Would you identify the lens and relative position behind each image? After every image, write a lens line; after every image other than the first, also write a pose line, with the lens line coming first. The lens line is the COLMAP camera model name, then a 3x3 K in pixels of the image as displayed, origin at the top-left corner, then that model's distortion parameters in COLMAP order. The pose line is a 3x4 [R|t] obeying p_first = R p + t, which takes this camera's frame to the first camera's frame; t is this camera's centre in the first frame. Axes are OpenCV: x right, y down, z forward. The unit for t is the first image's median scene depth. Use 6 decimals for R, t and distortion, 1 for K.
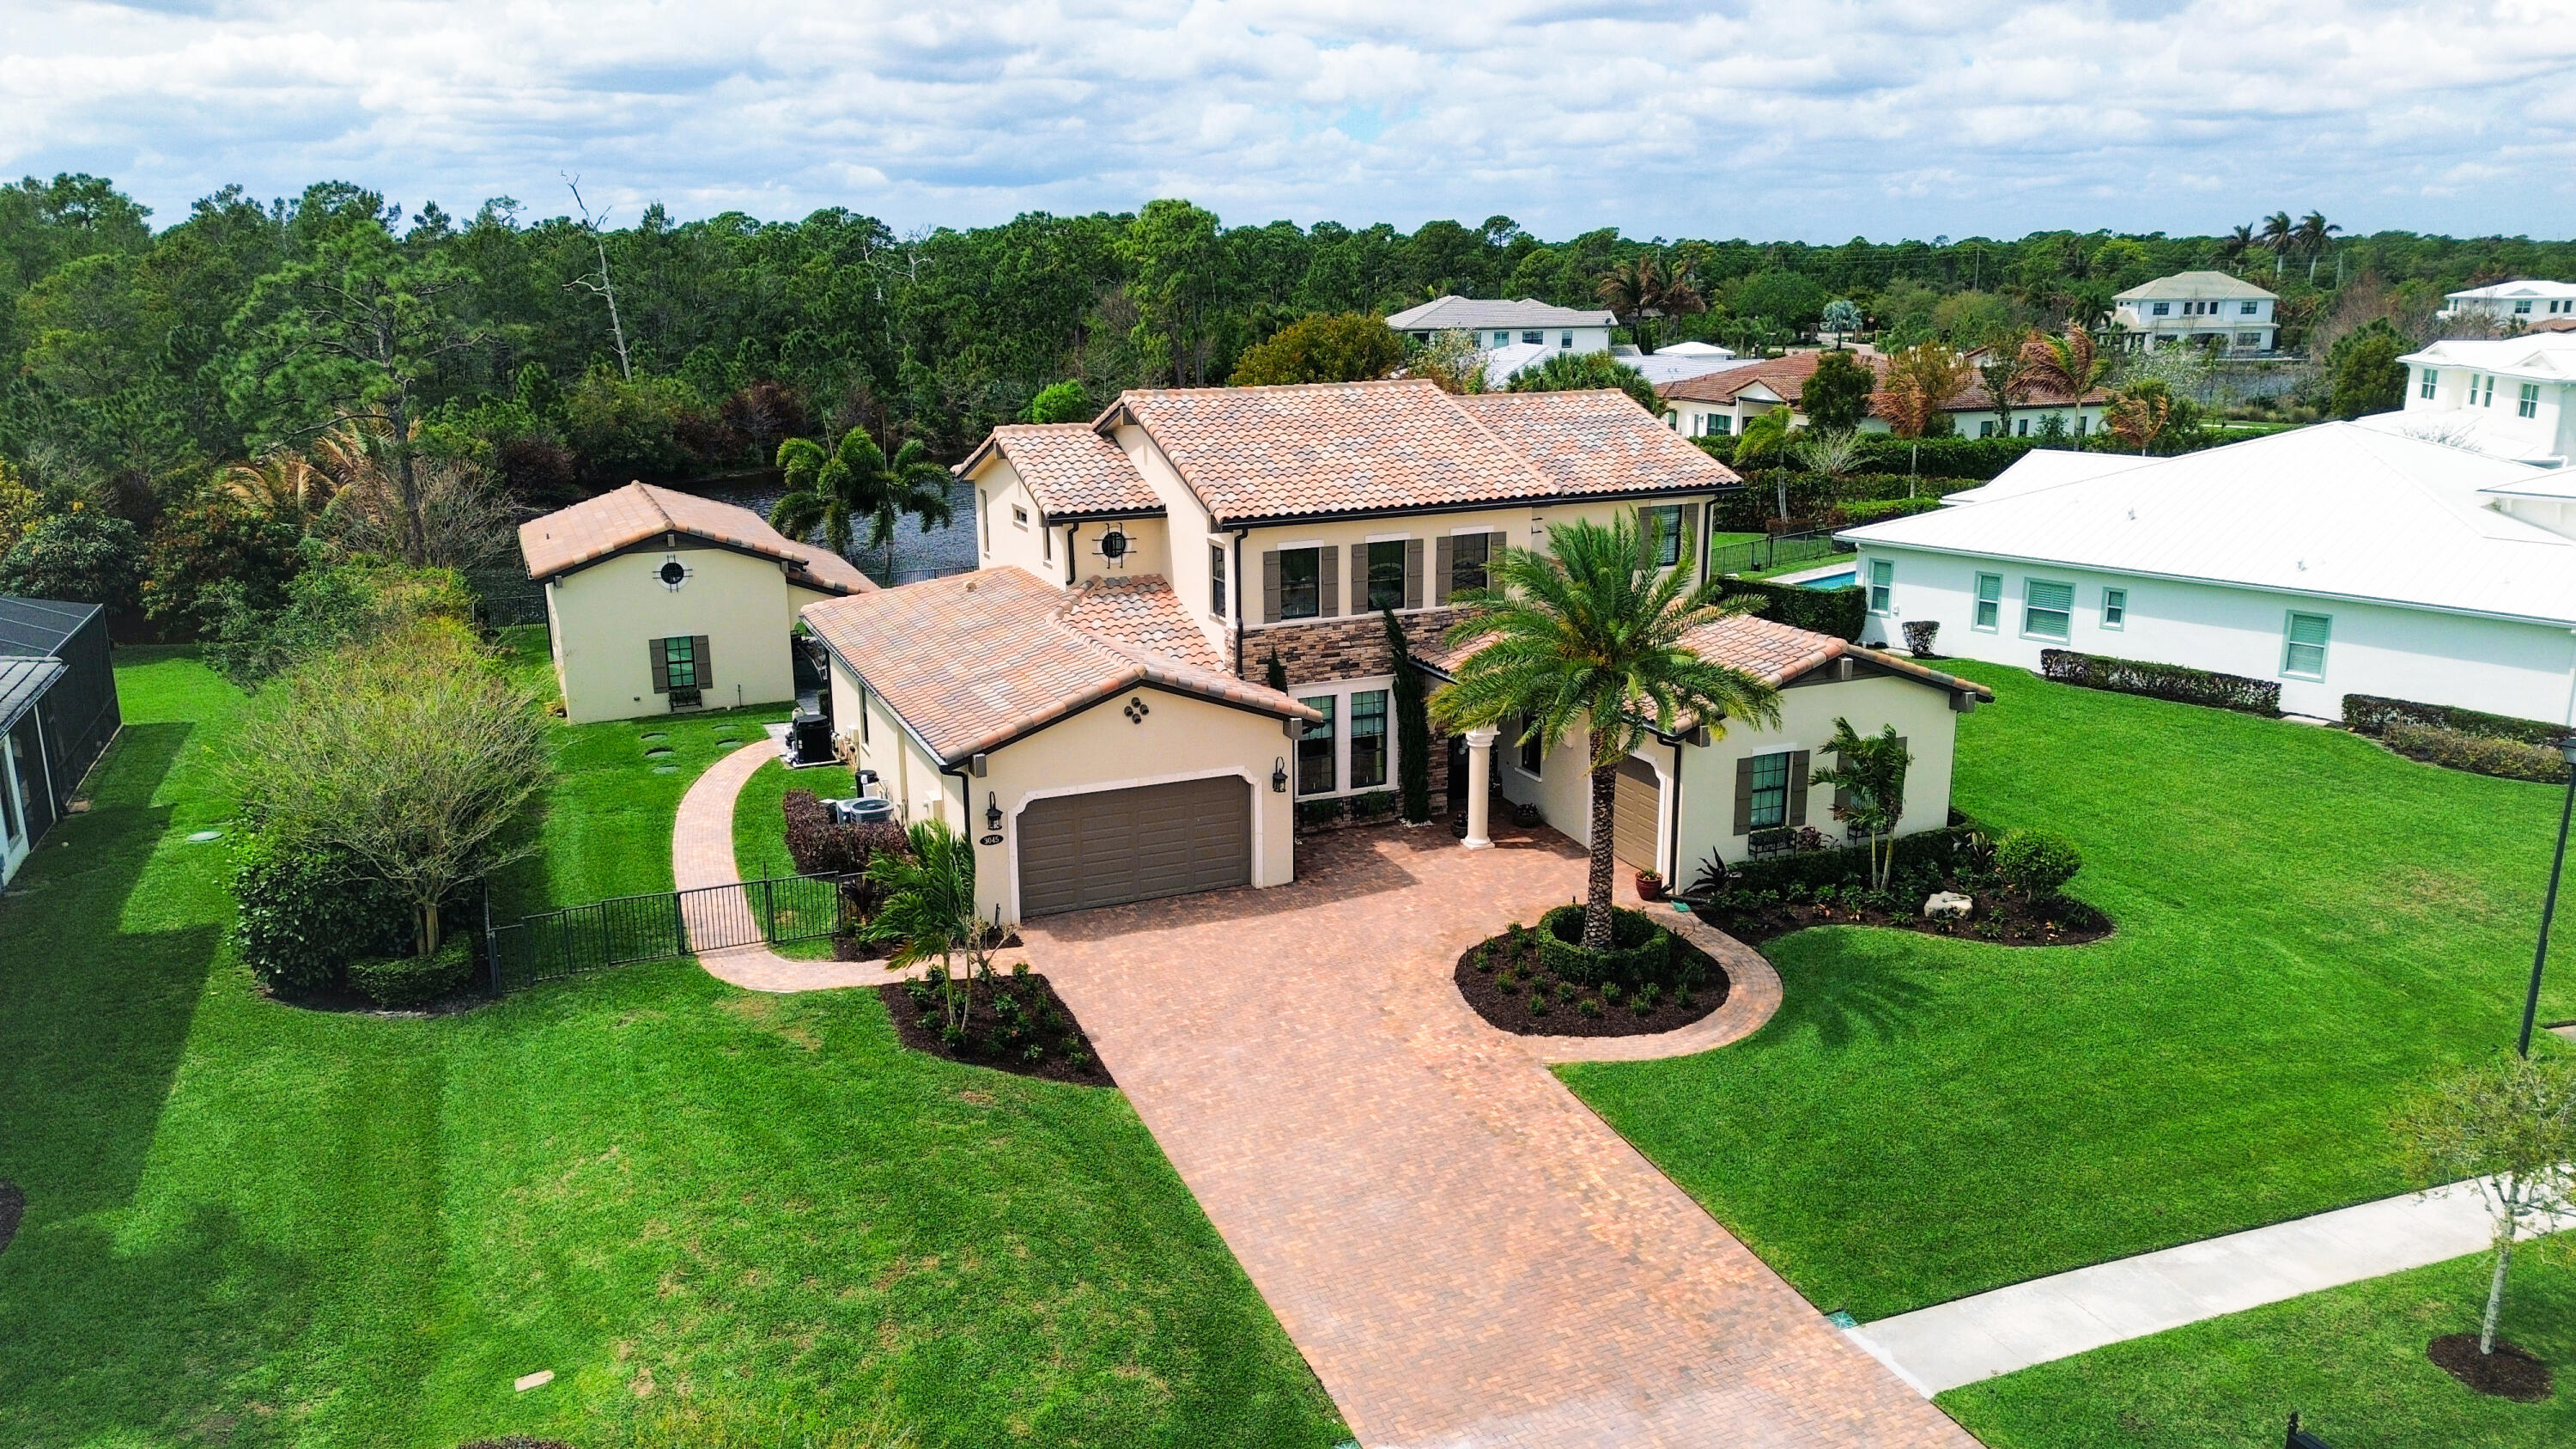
lens RADIAL K [[1887.7, 0, 1288.0], [0, 1887.7, 724.5], [0, 0, 1]] dist [0.089524, -0.099639]
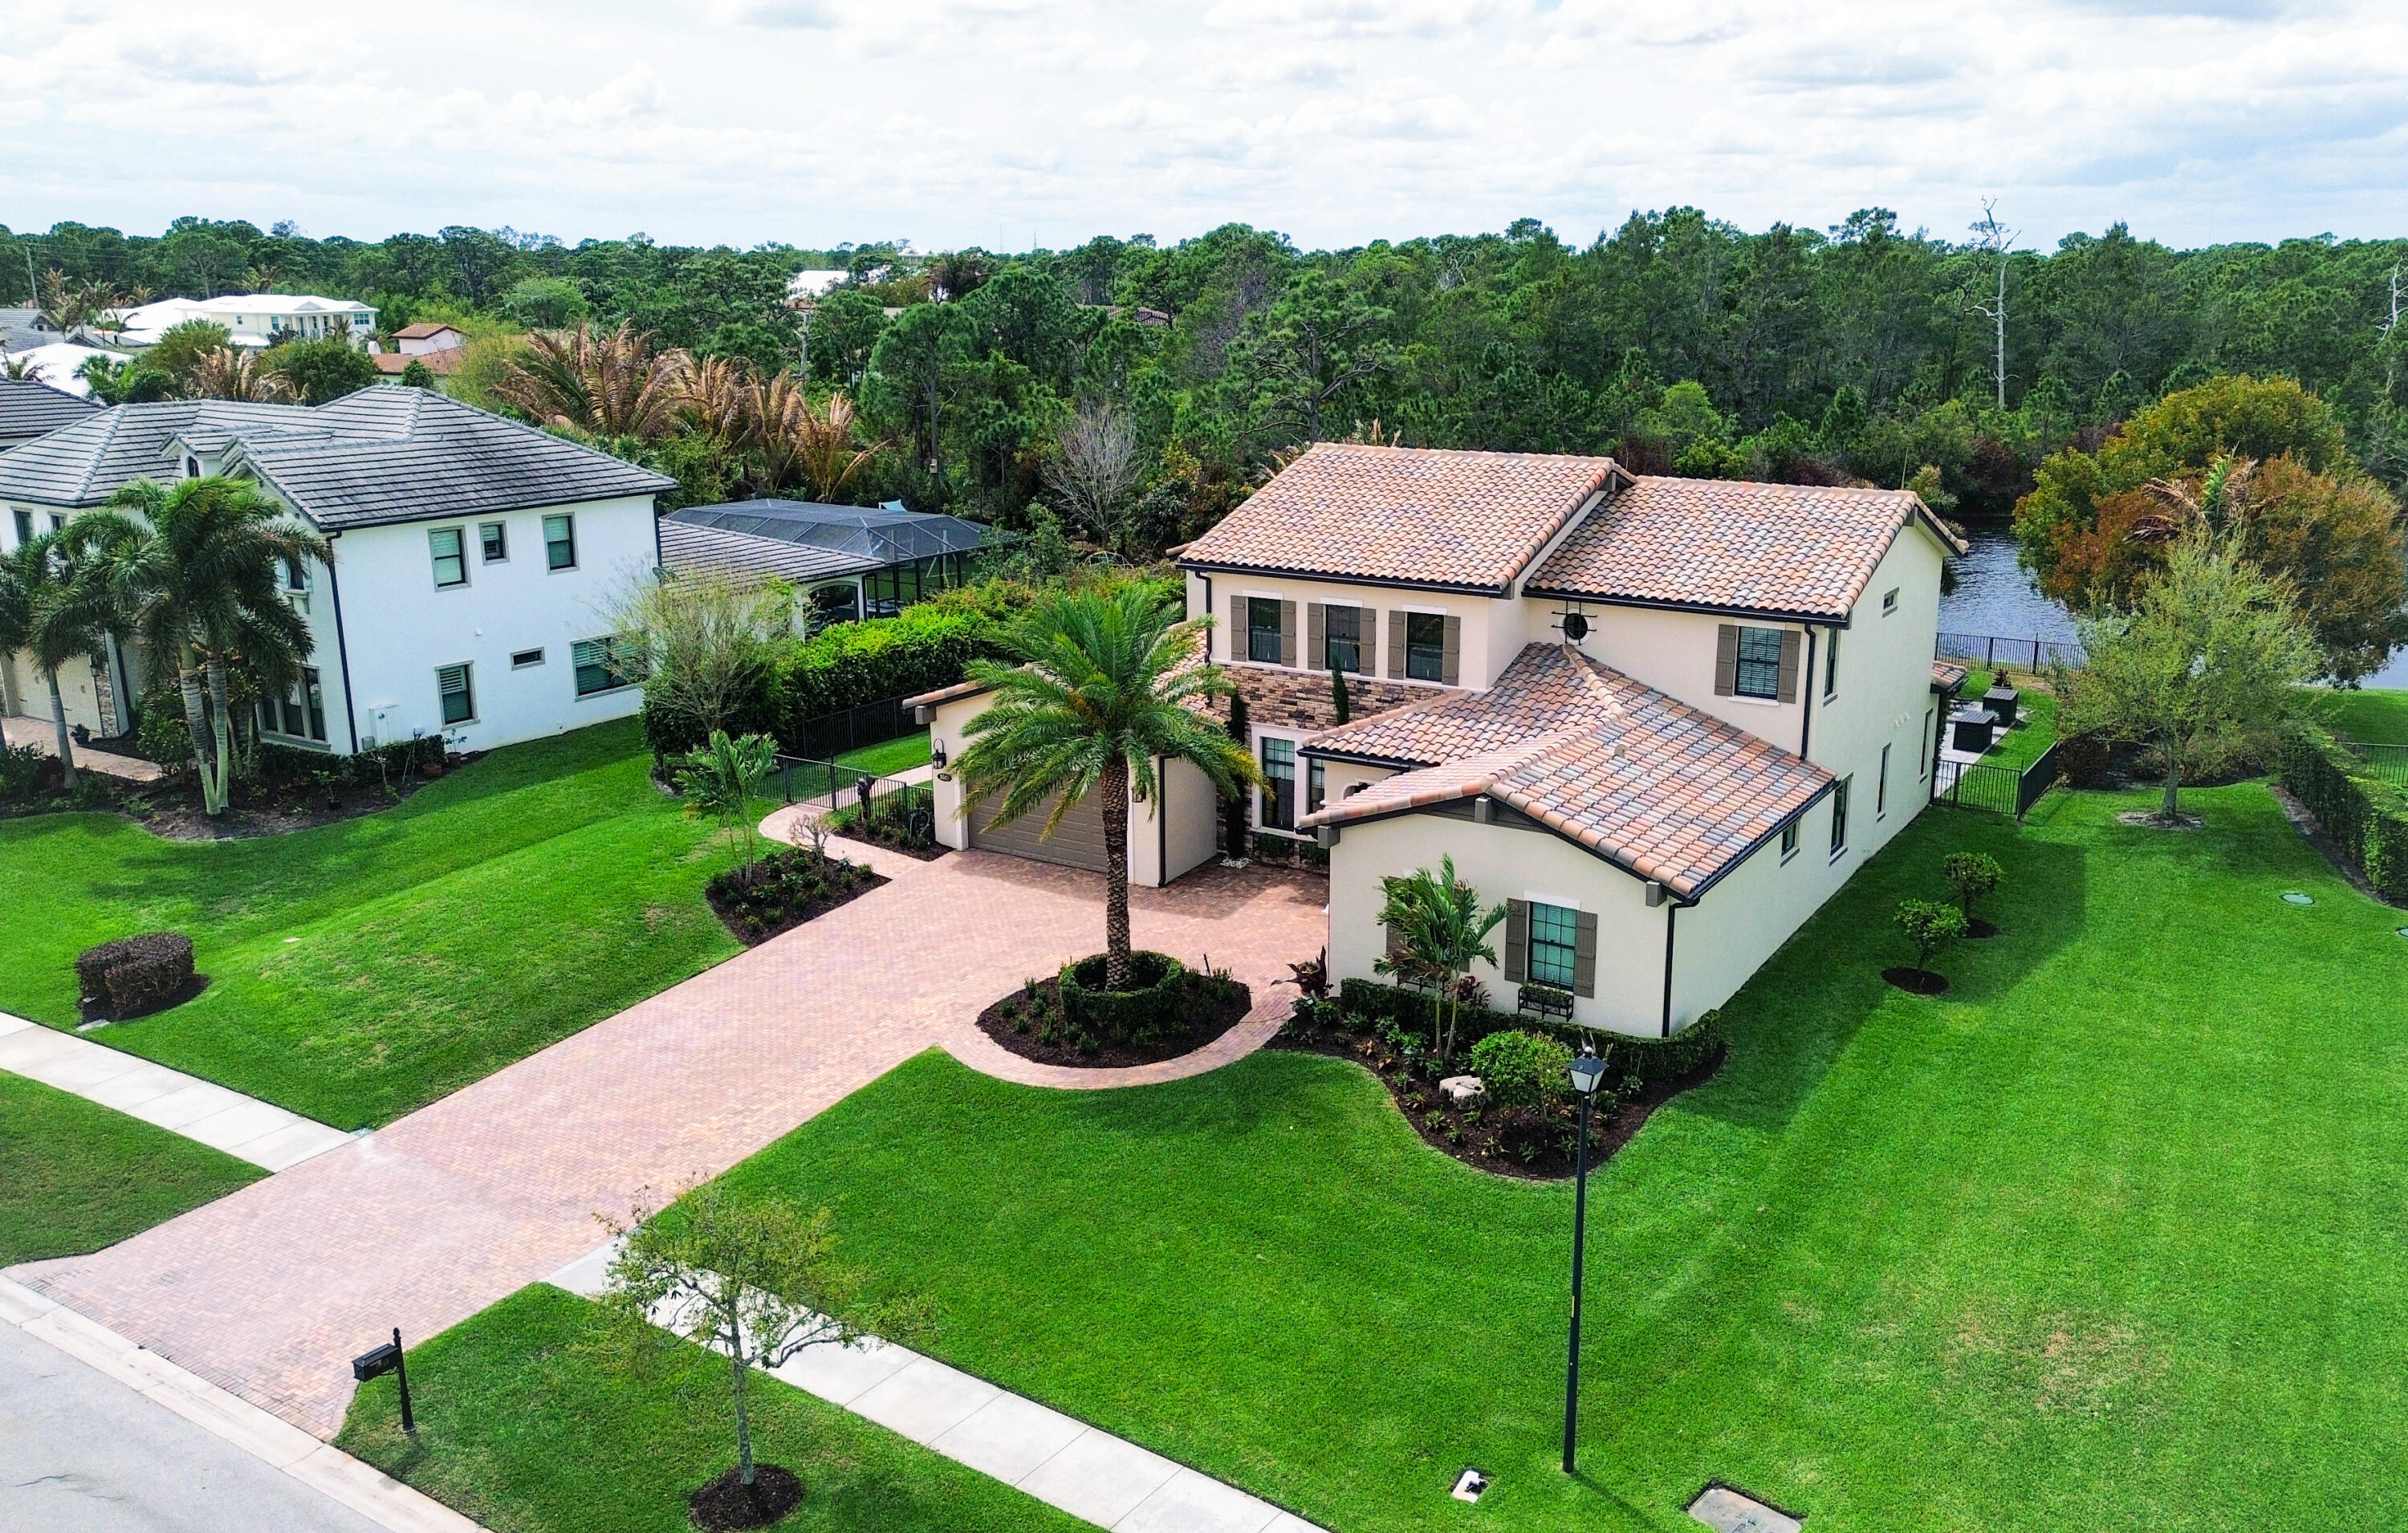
lens RADIAL K [[1911.7, 0, 1204.0], [0, 1911.7, 766.5], [0, 0, 1]] dist [0.074829, 0.000886]
pose [[0.575450, 0.217516, -0.788381, 0.861267], [-0.206263, 0.971421, 0.117463, -0.119780], [0.791399, 0.095020, 0.603870, 0.318618]]
